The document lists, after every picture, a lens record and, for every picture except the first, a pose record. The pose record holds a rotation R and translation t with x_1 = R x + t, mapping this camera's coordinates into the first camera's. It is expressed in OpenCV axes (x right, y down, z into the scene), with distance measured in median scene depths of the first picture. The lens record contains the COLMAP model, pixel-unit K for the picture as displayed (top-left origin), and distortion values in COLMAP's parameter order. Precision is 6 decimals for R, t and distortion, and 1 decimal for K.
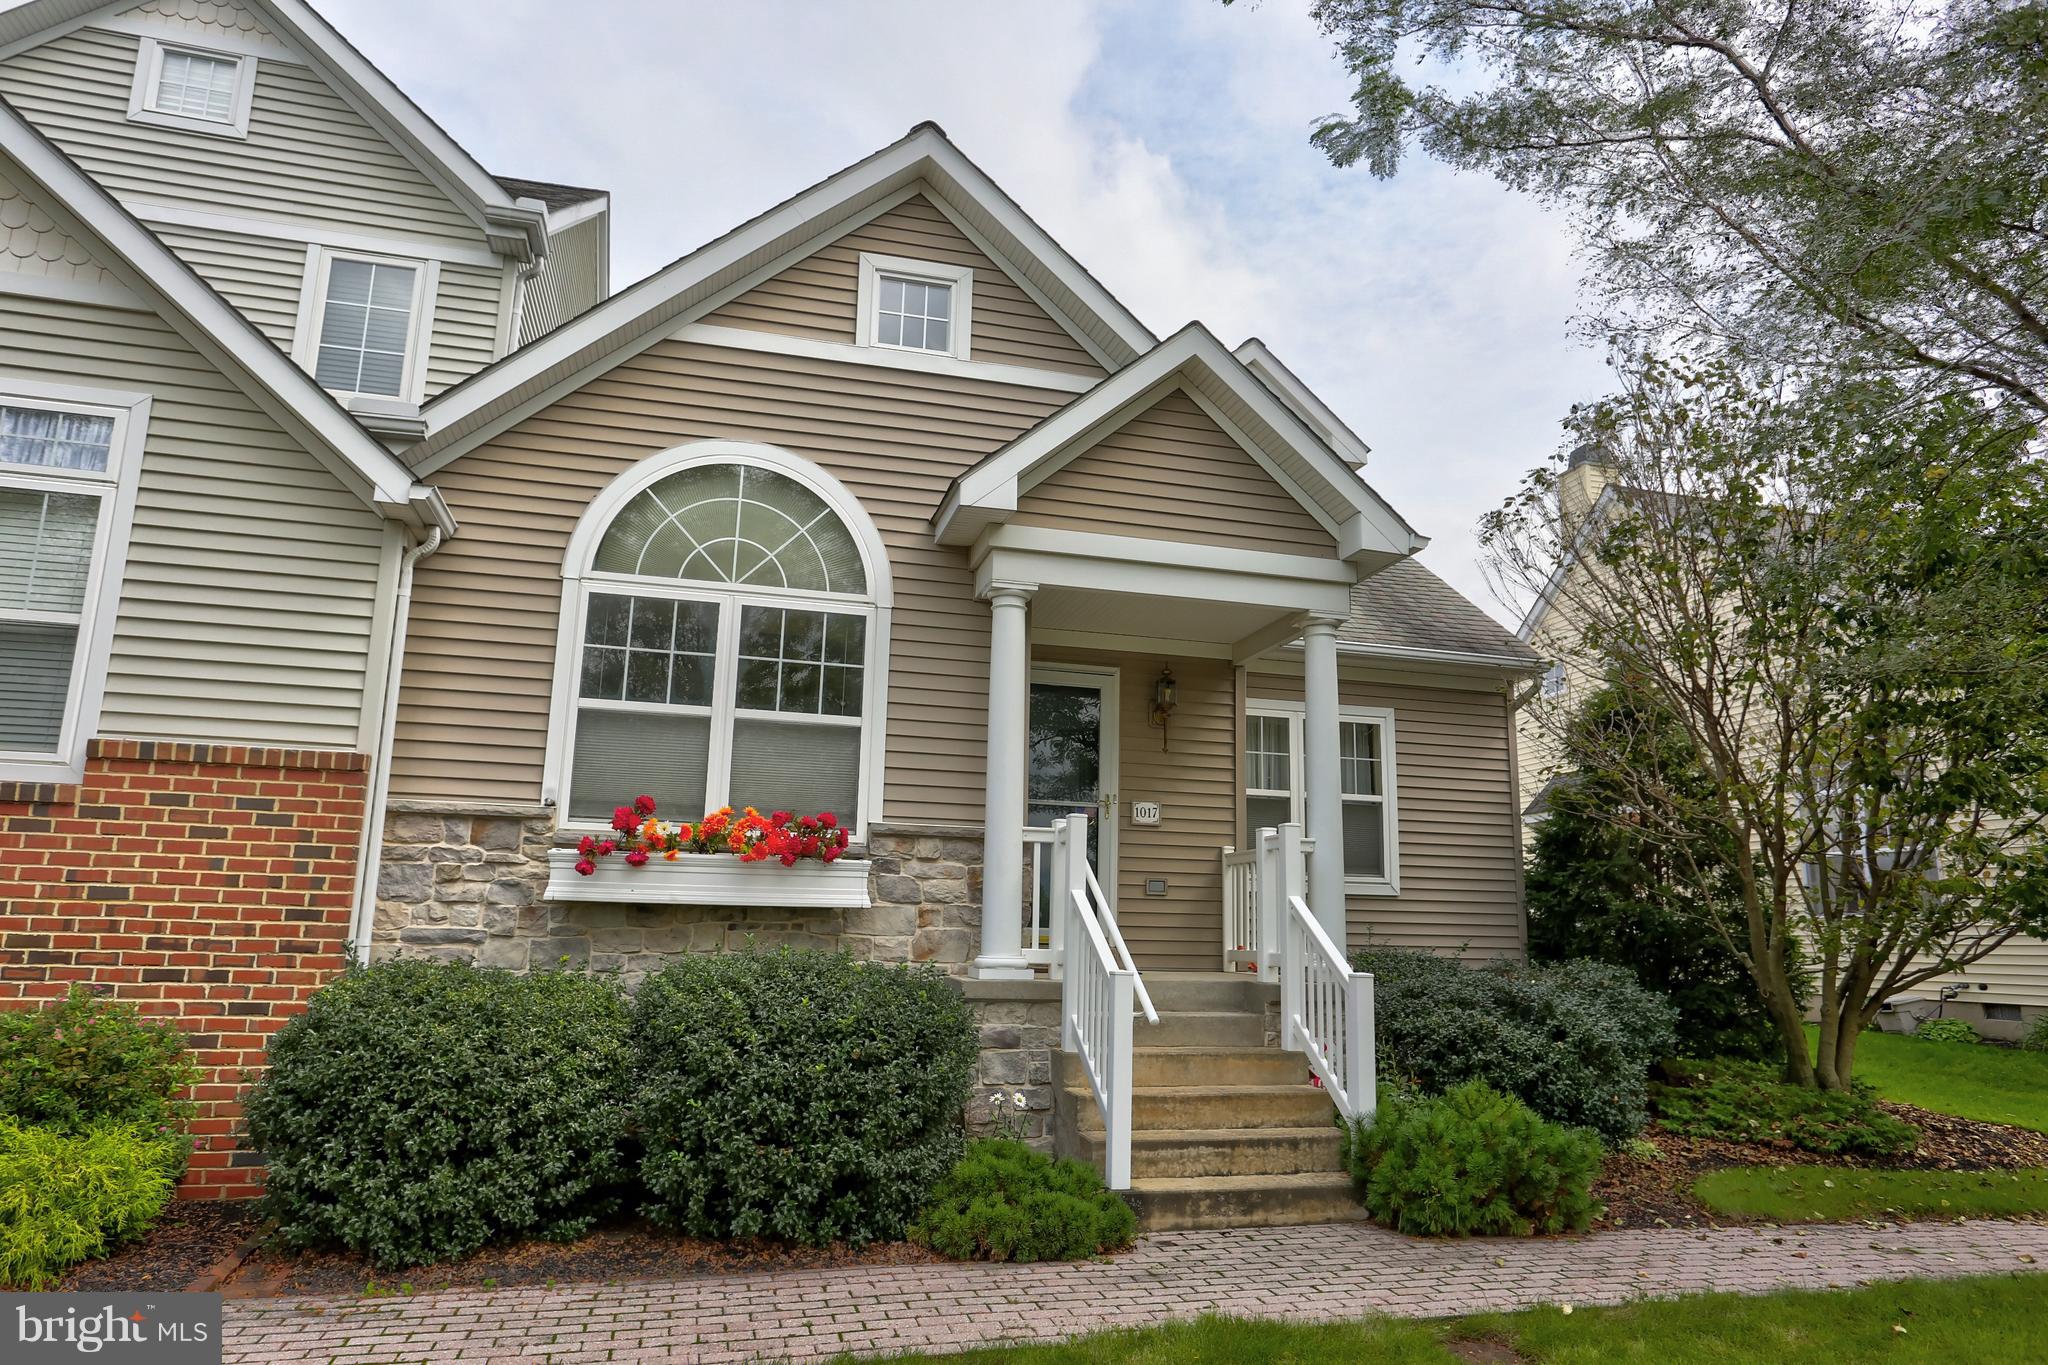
lens RADIAL K [[1140.1, 0, 1068.3], [0, 1140.1, 541.4], [0, 0, 1]] dist [-0.024647, 0.008932]
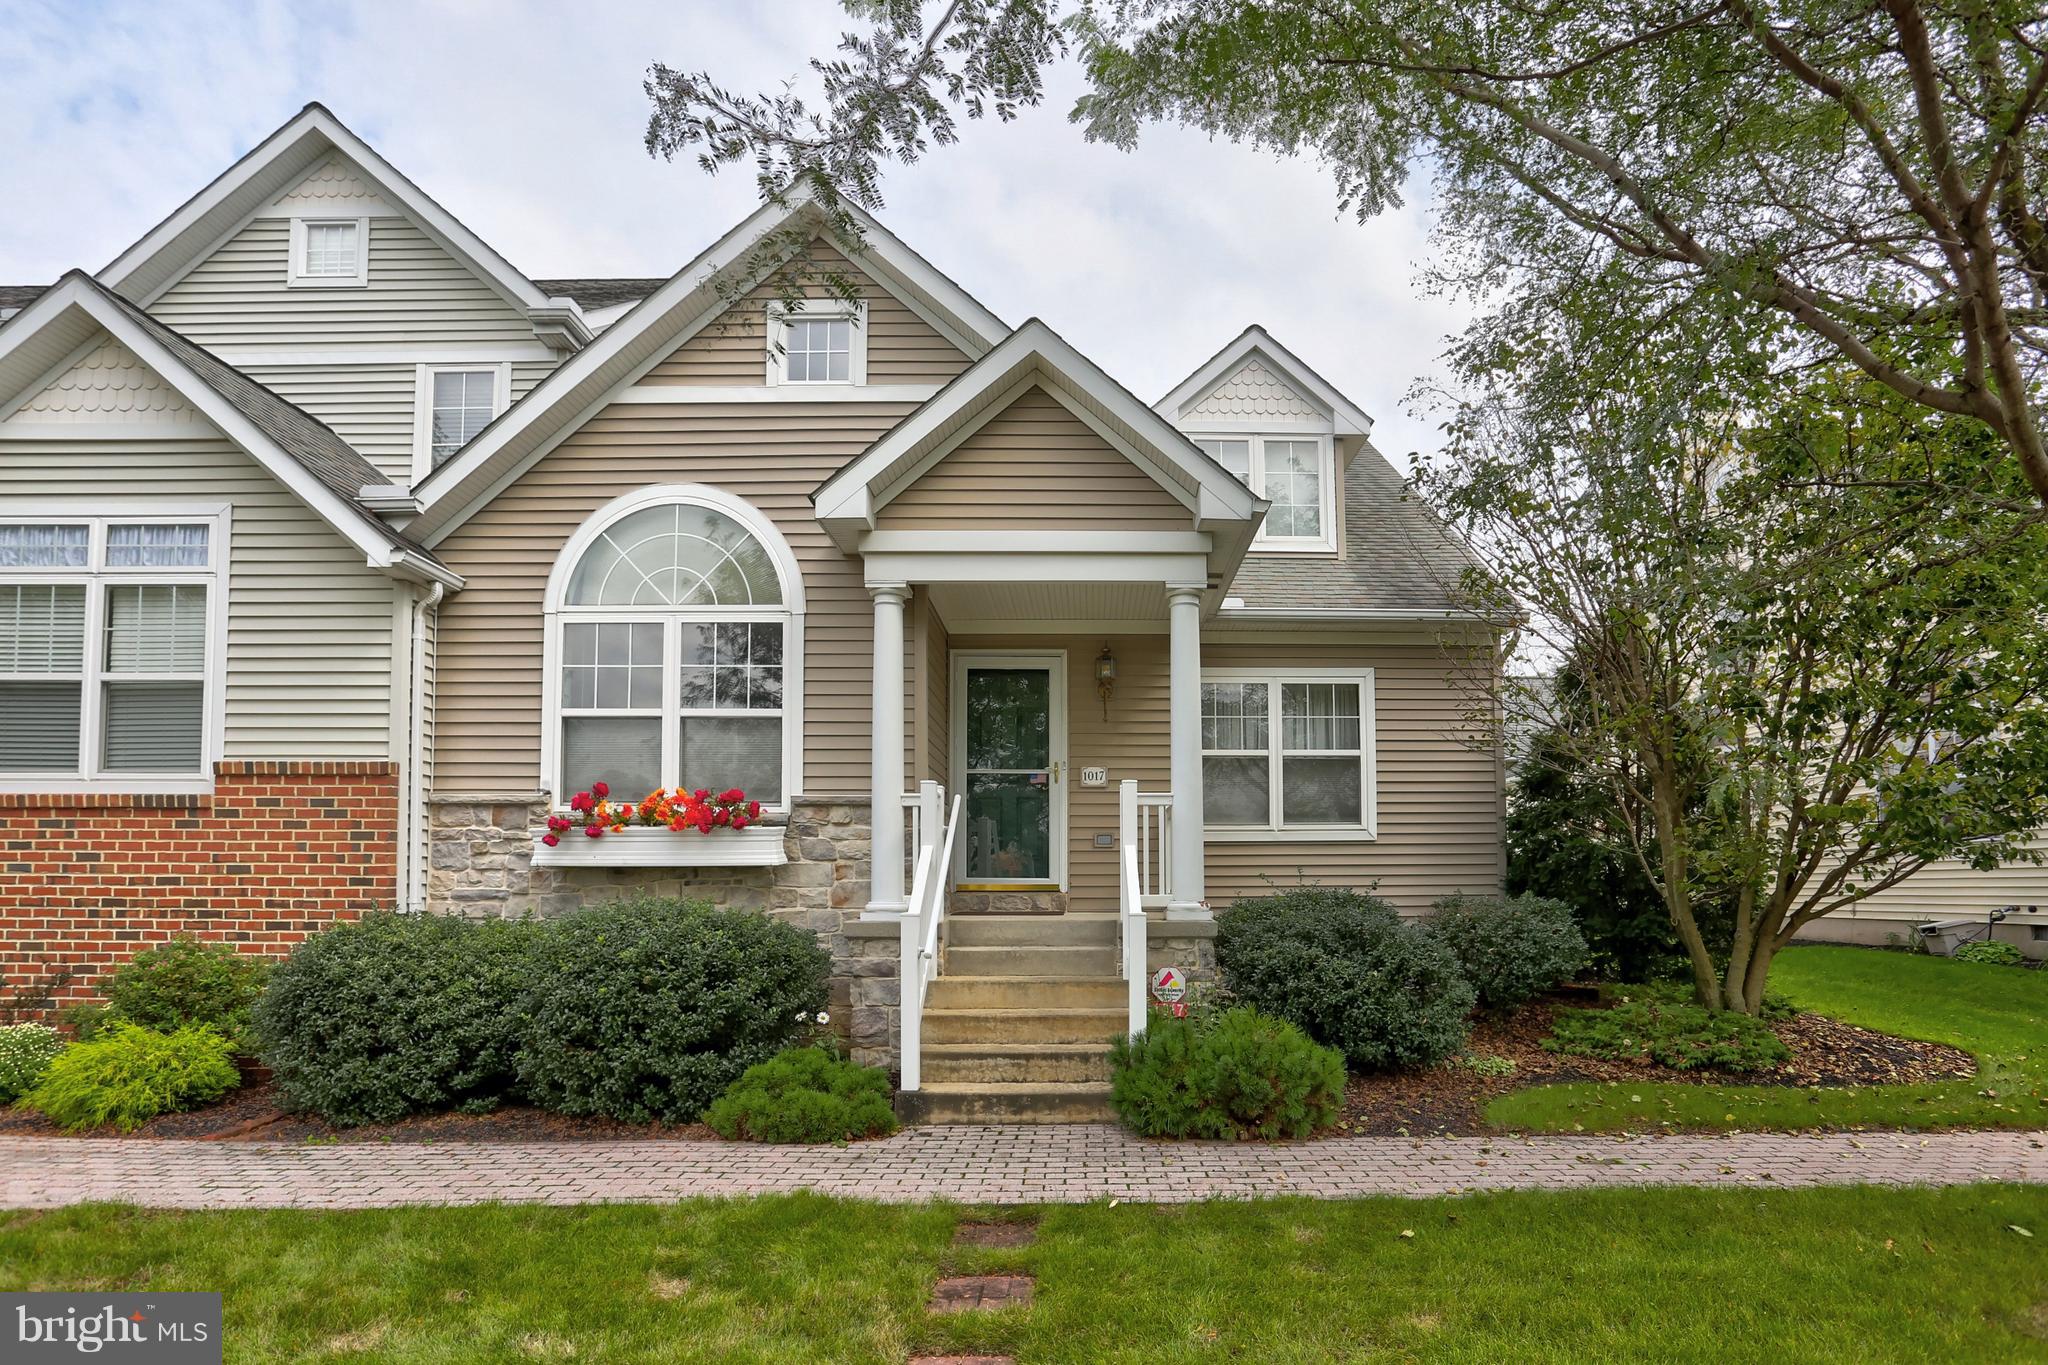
lens RADIAL K [[1005.0, 0, 1049.2], [0, 1005.0, 688.7], [0, 0, 1]] dist [-0.038163, 0.001858]
pose [[0.971292, -0.068083, -0.227939, 0.361455], [0.099209, 0.986799, 0.128002, 0.032281], [0.216215, -0.146941, 0.965225, 0.071076]]
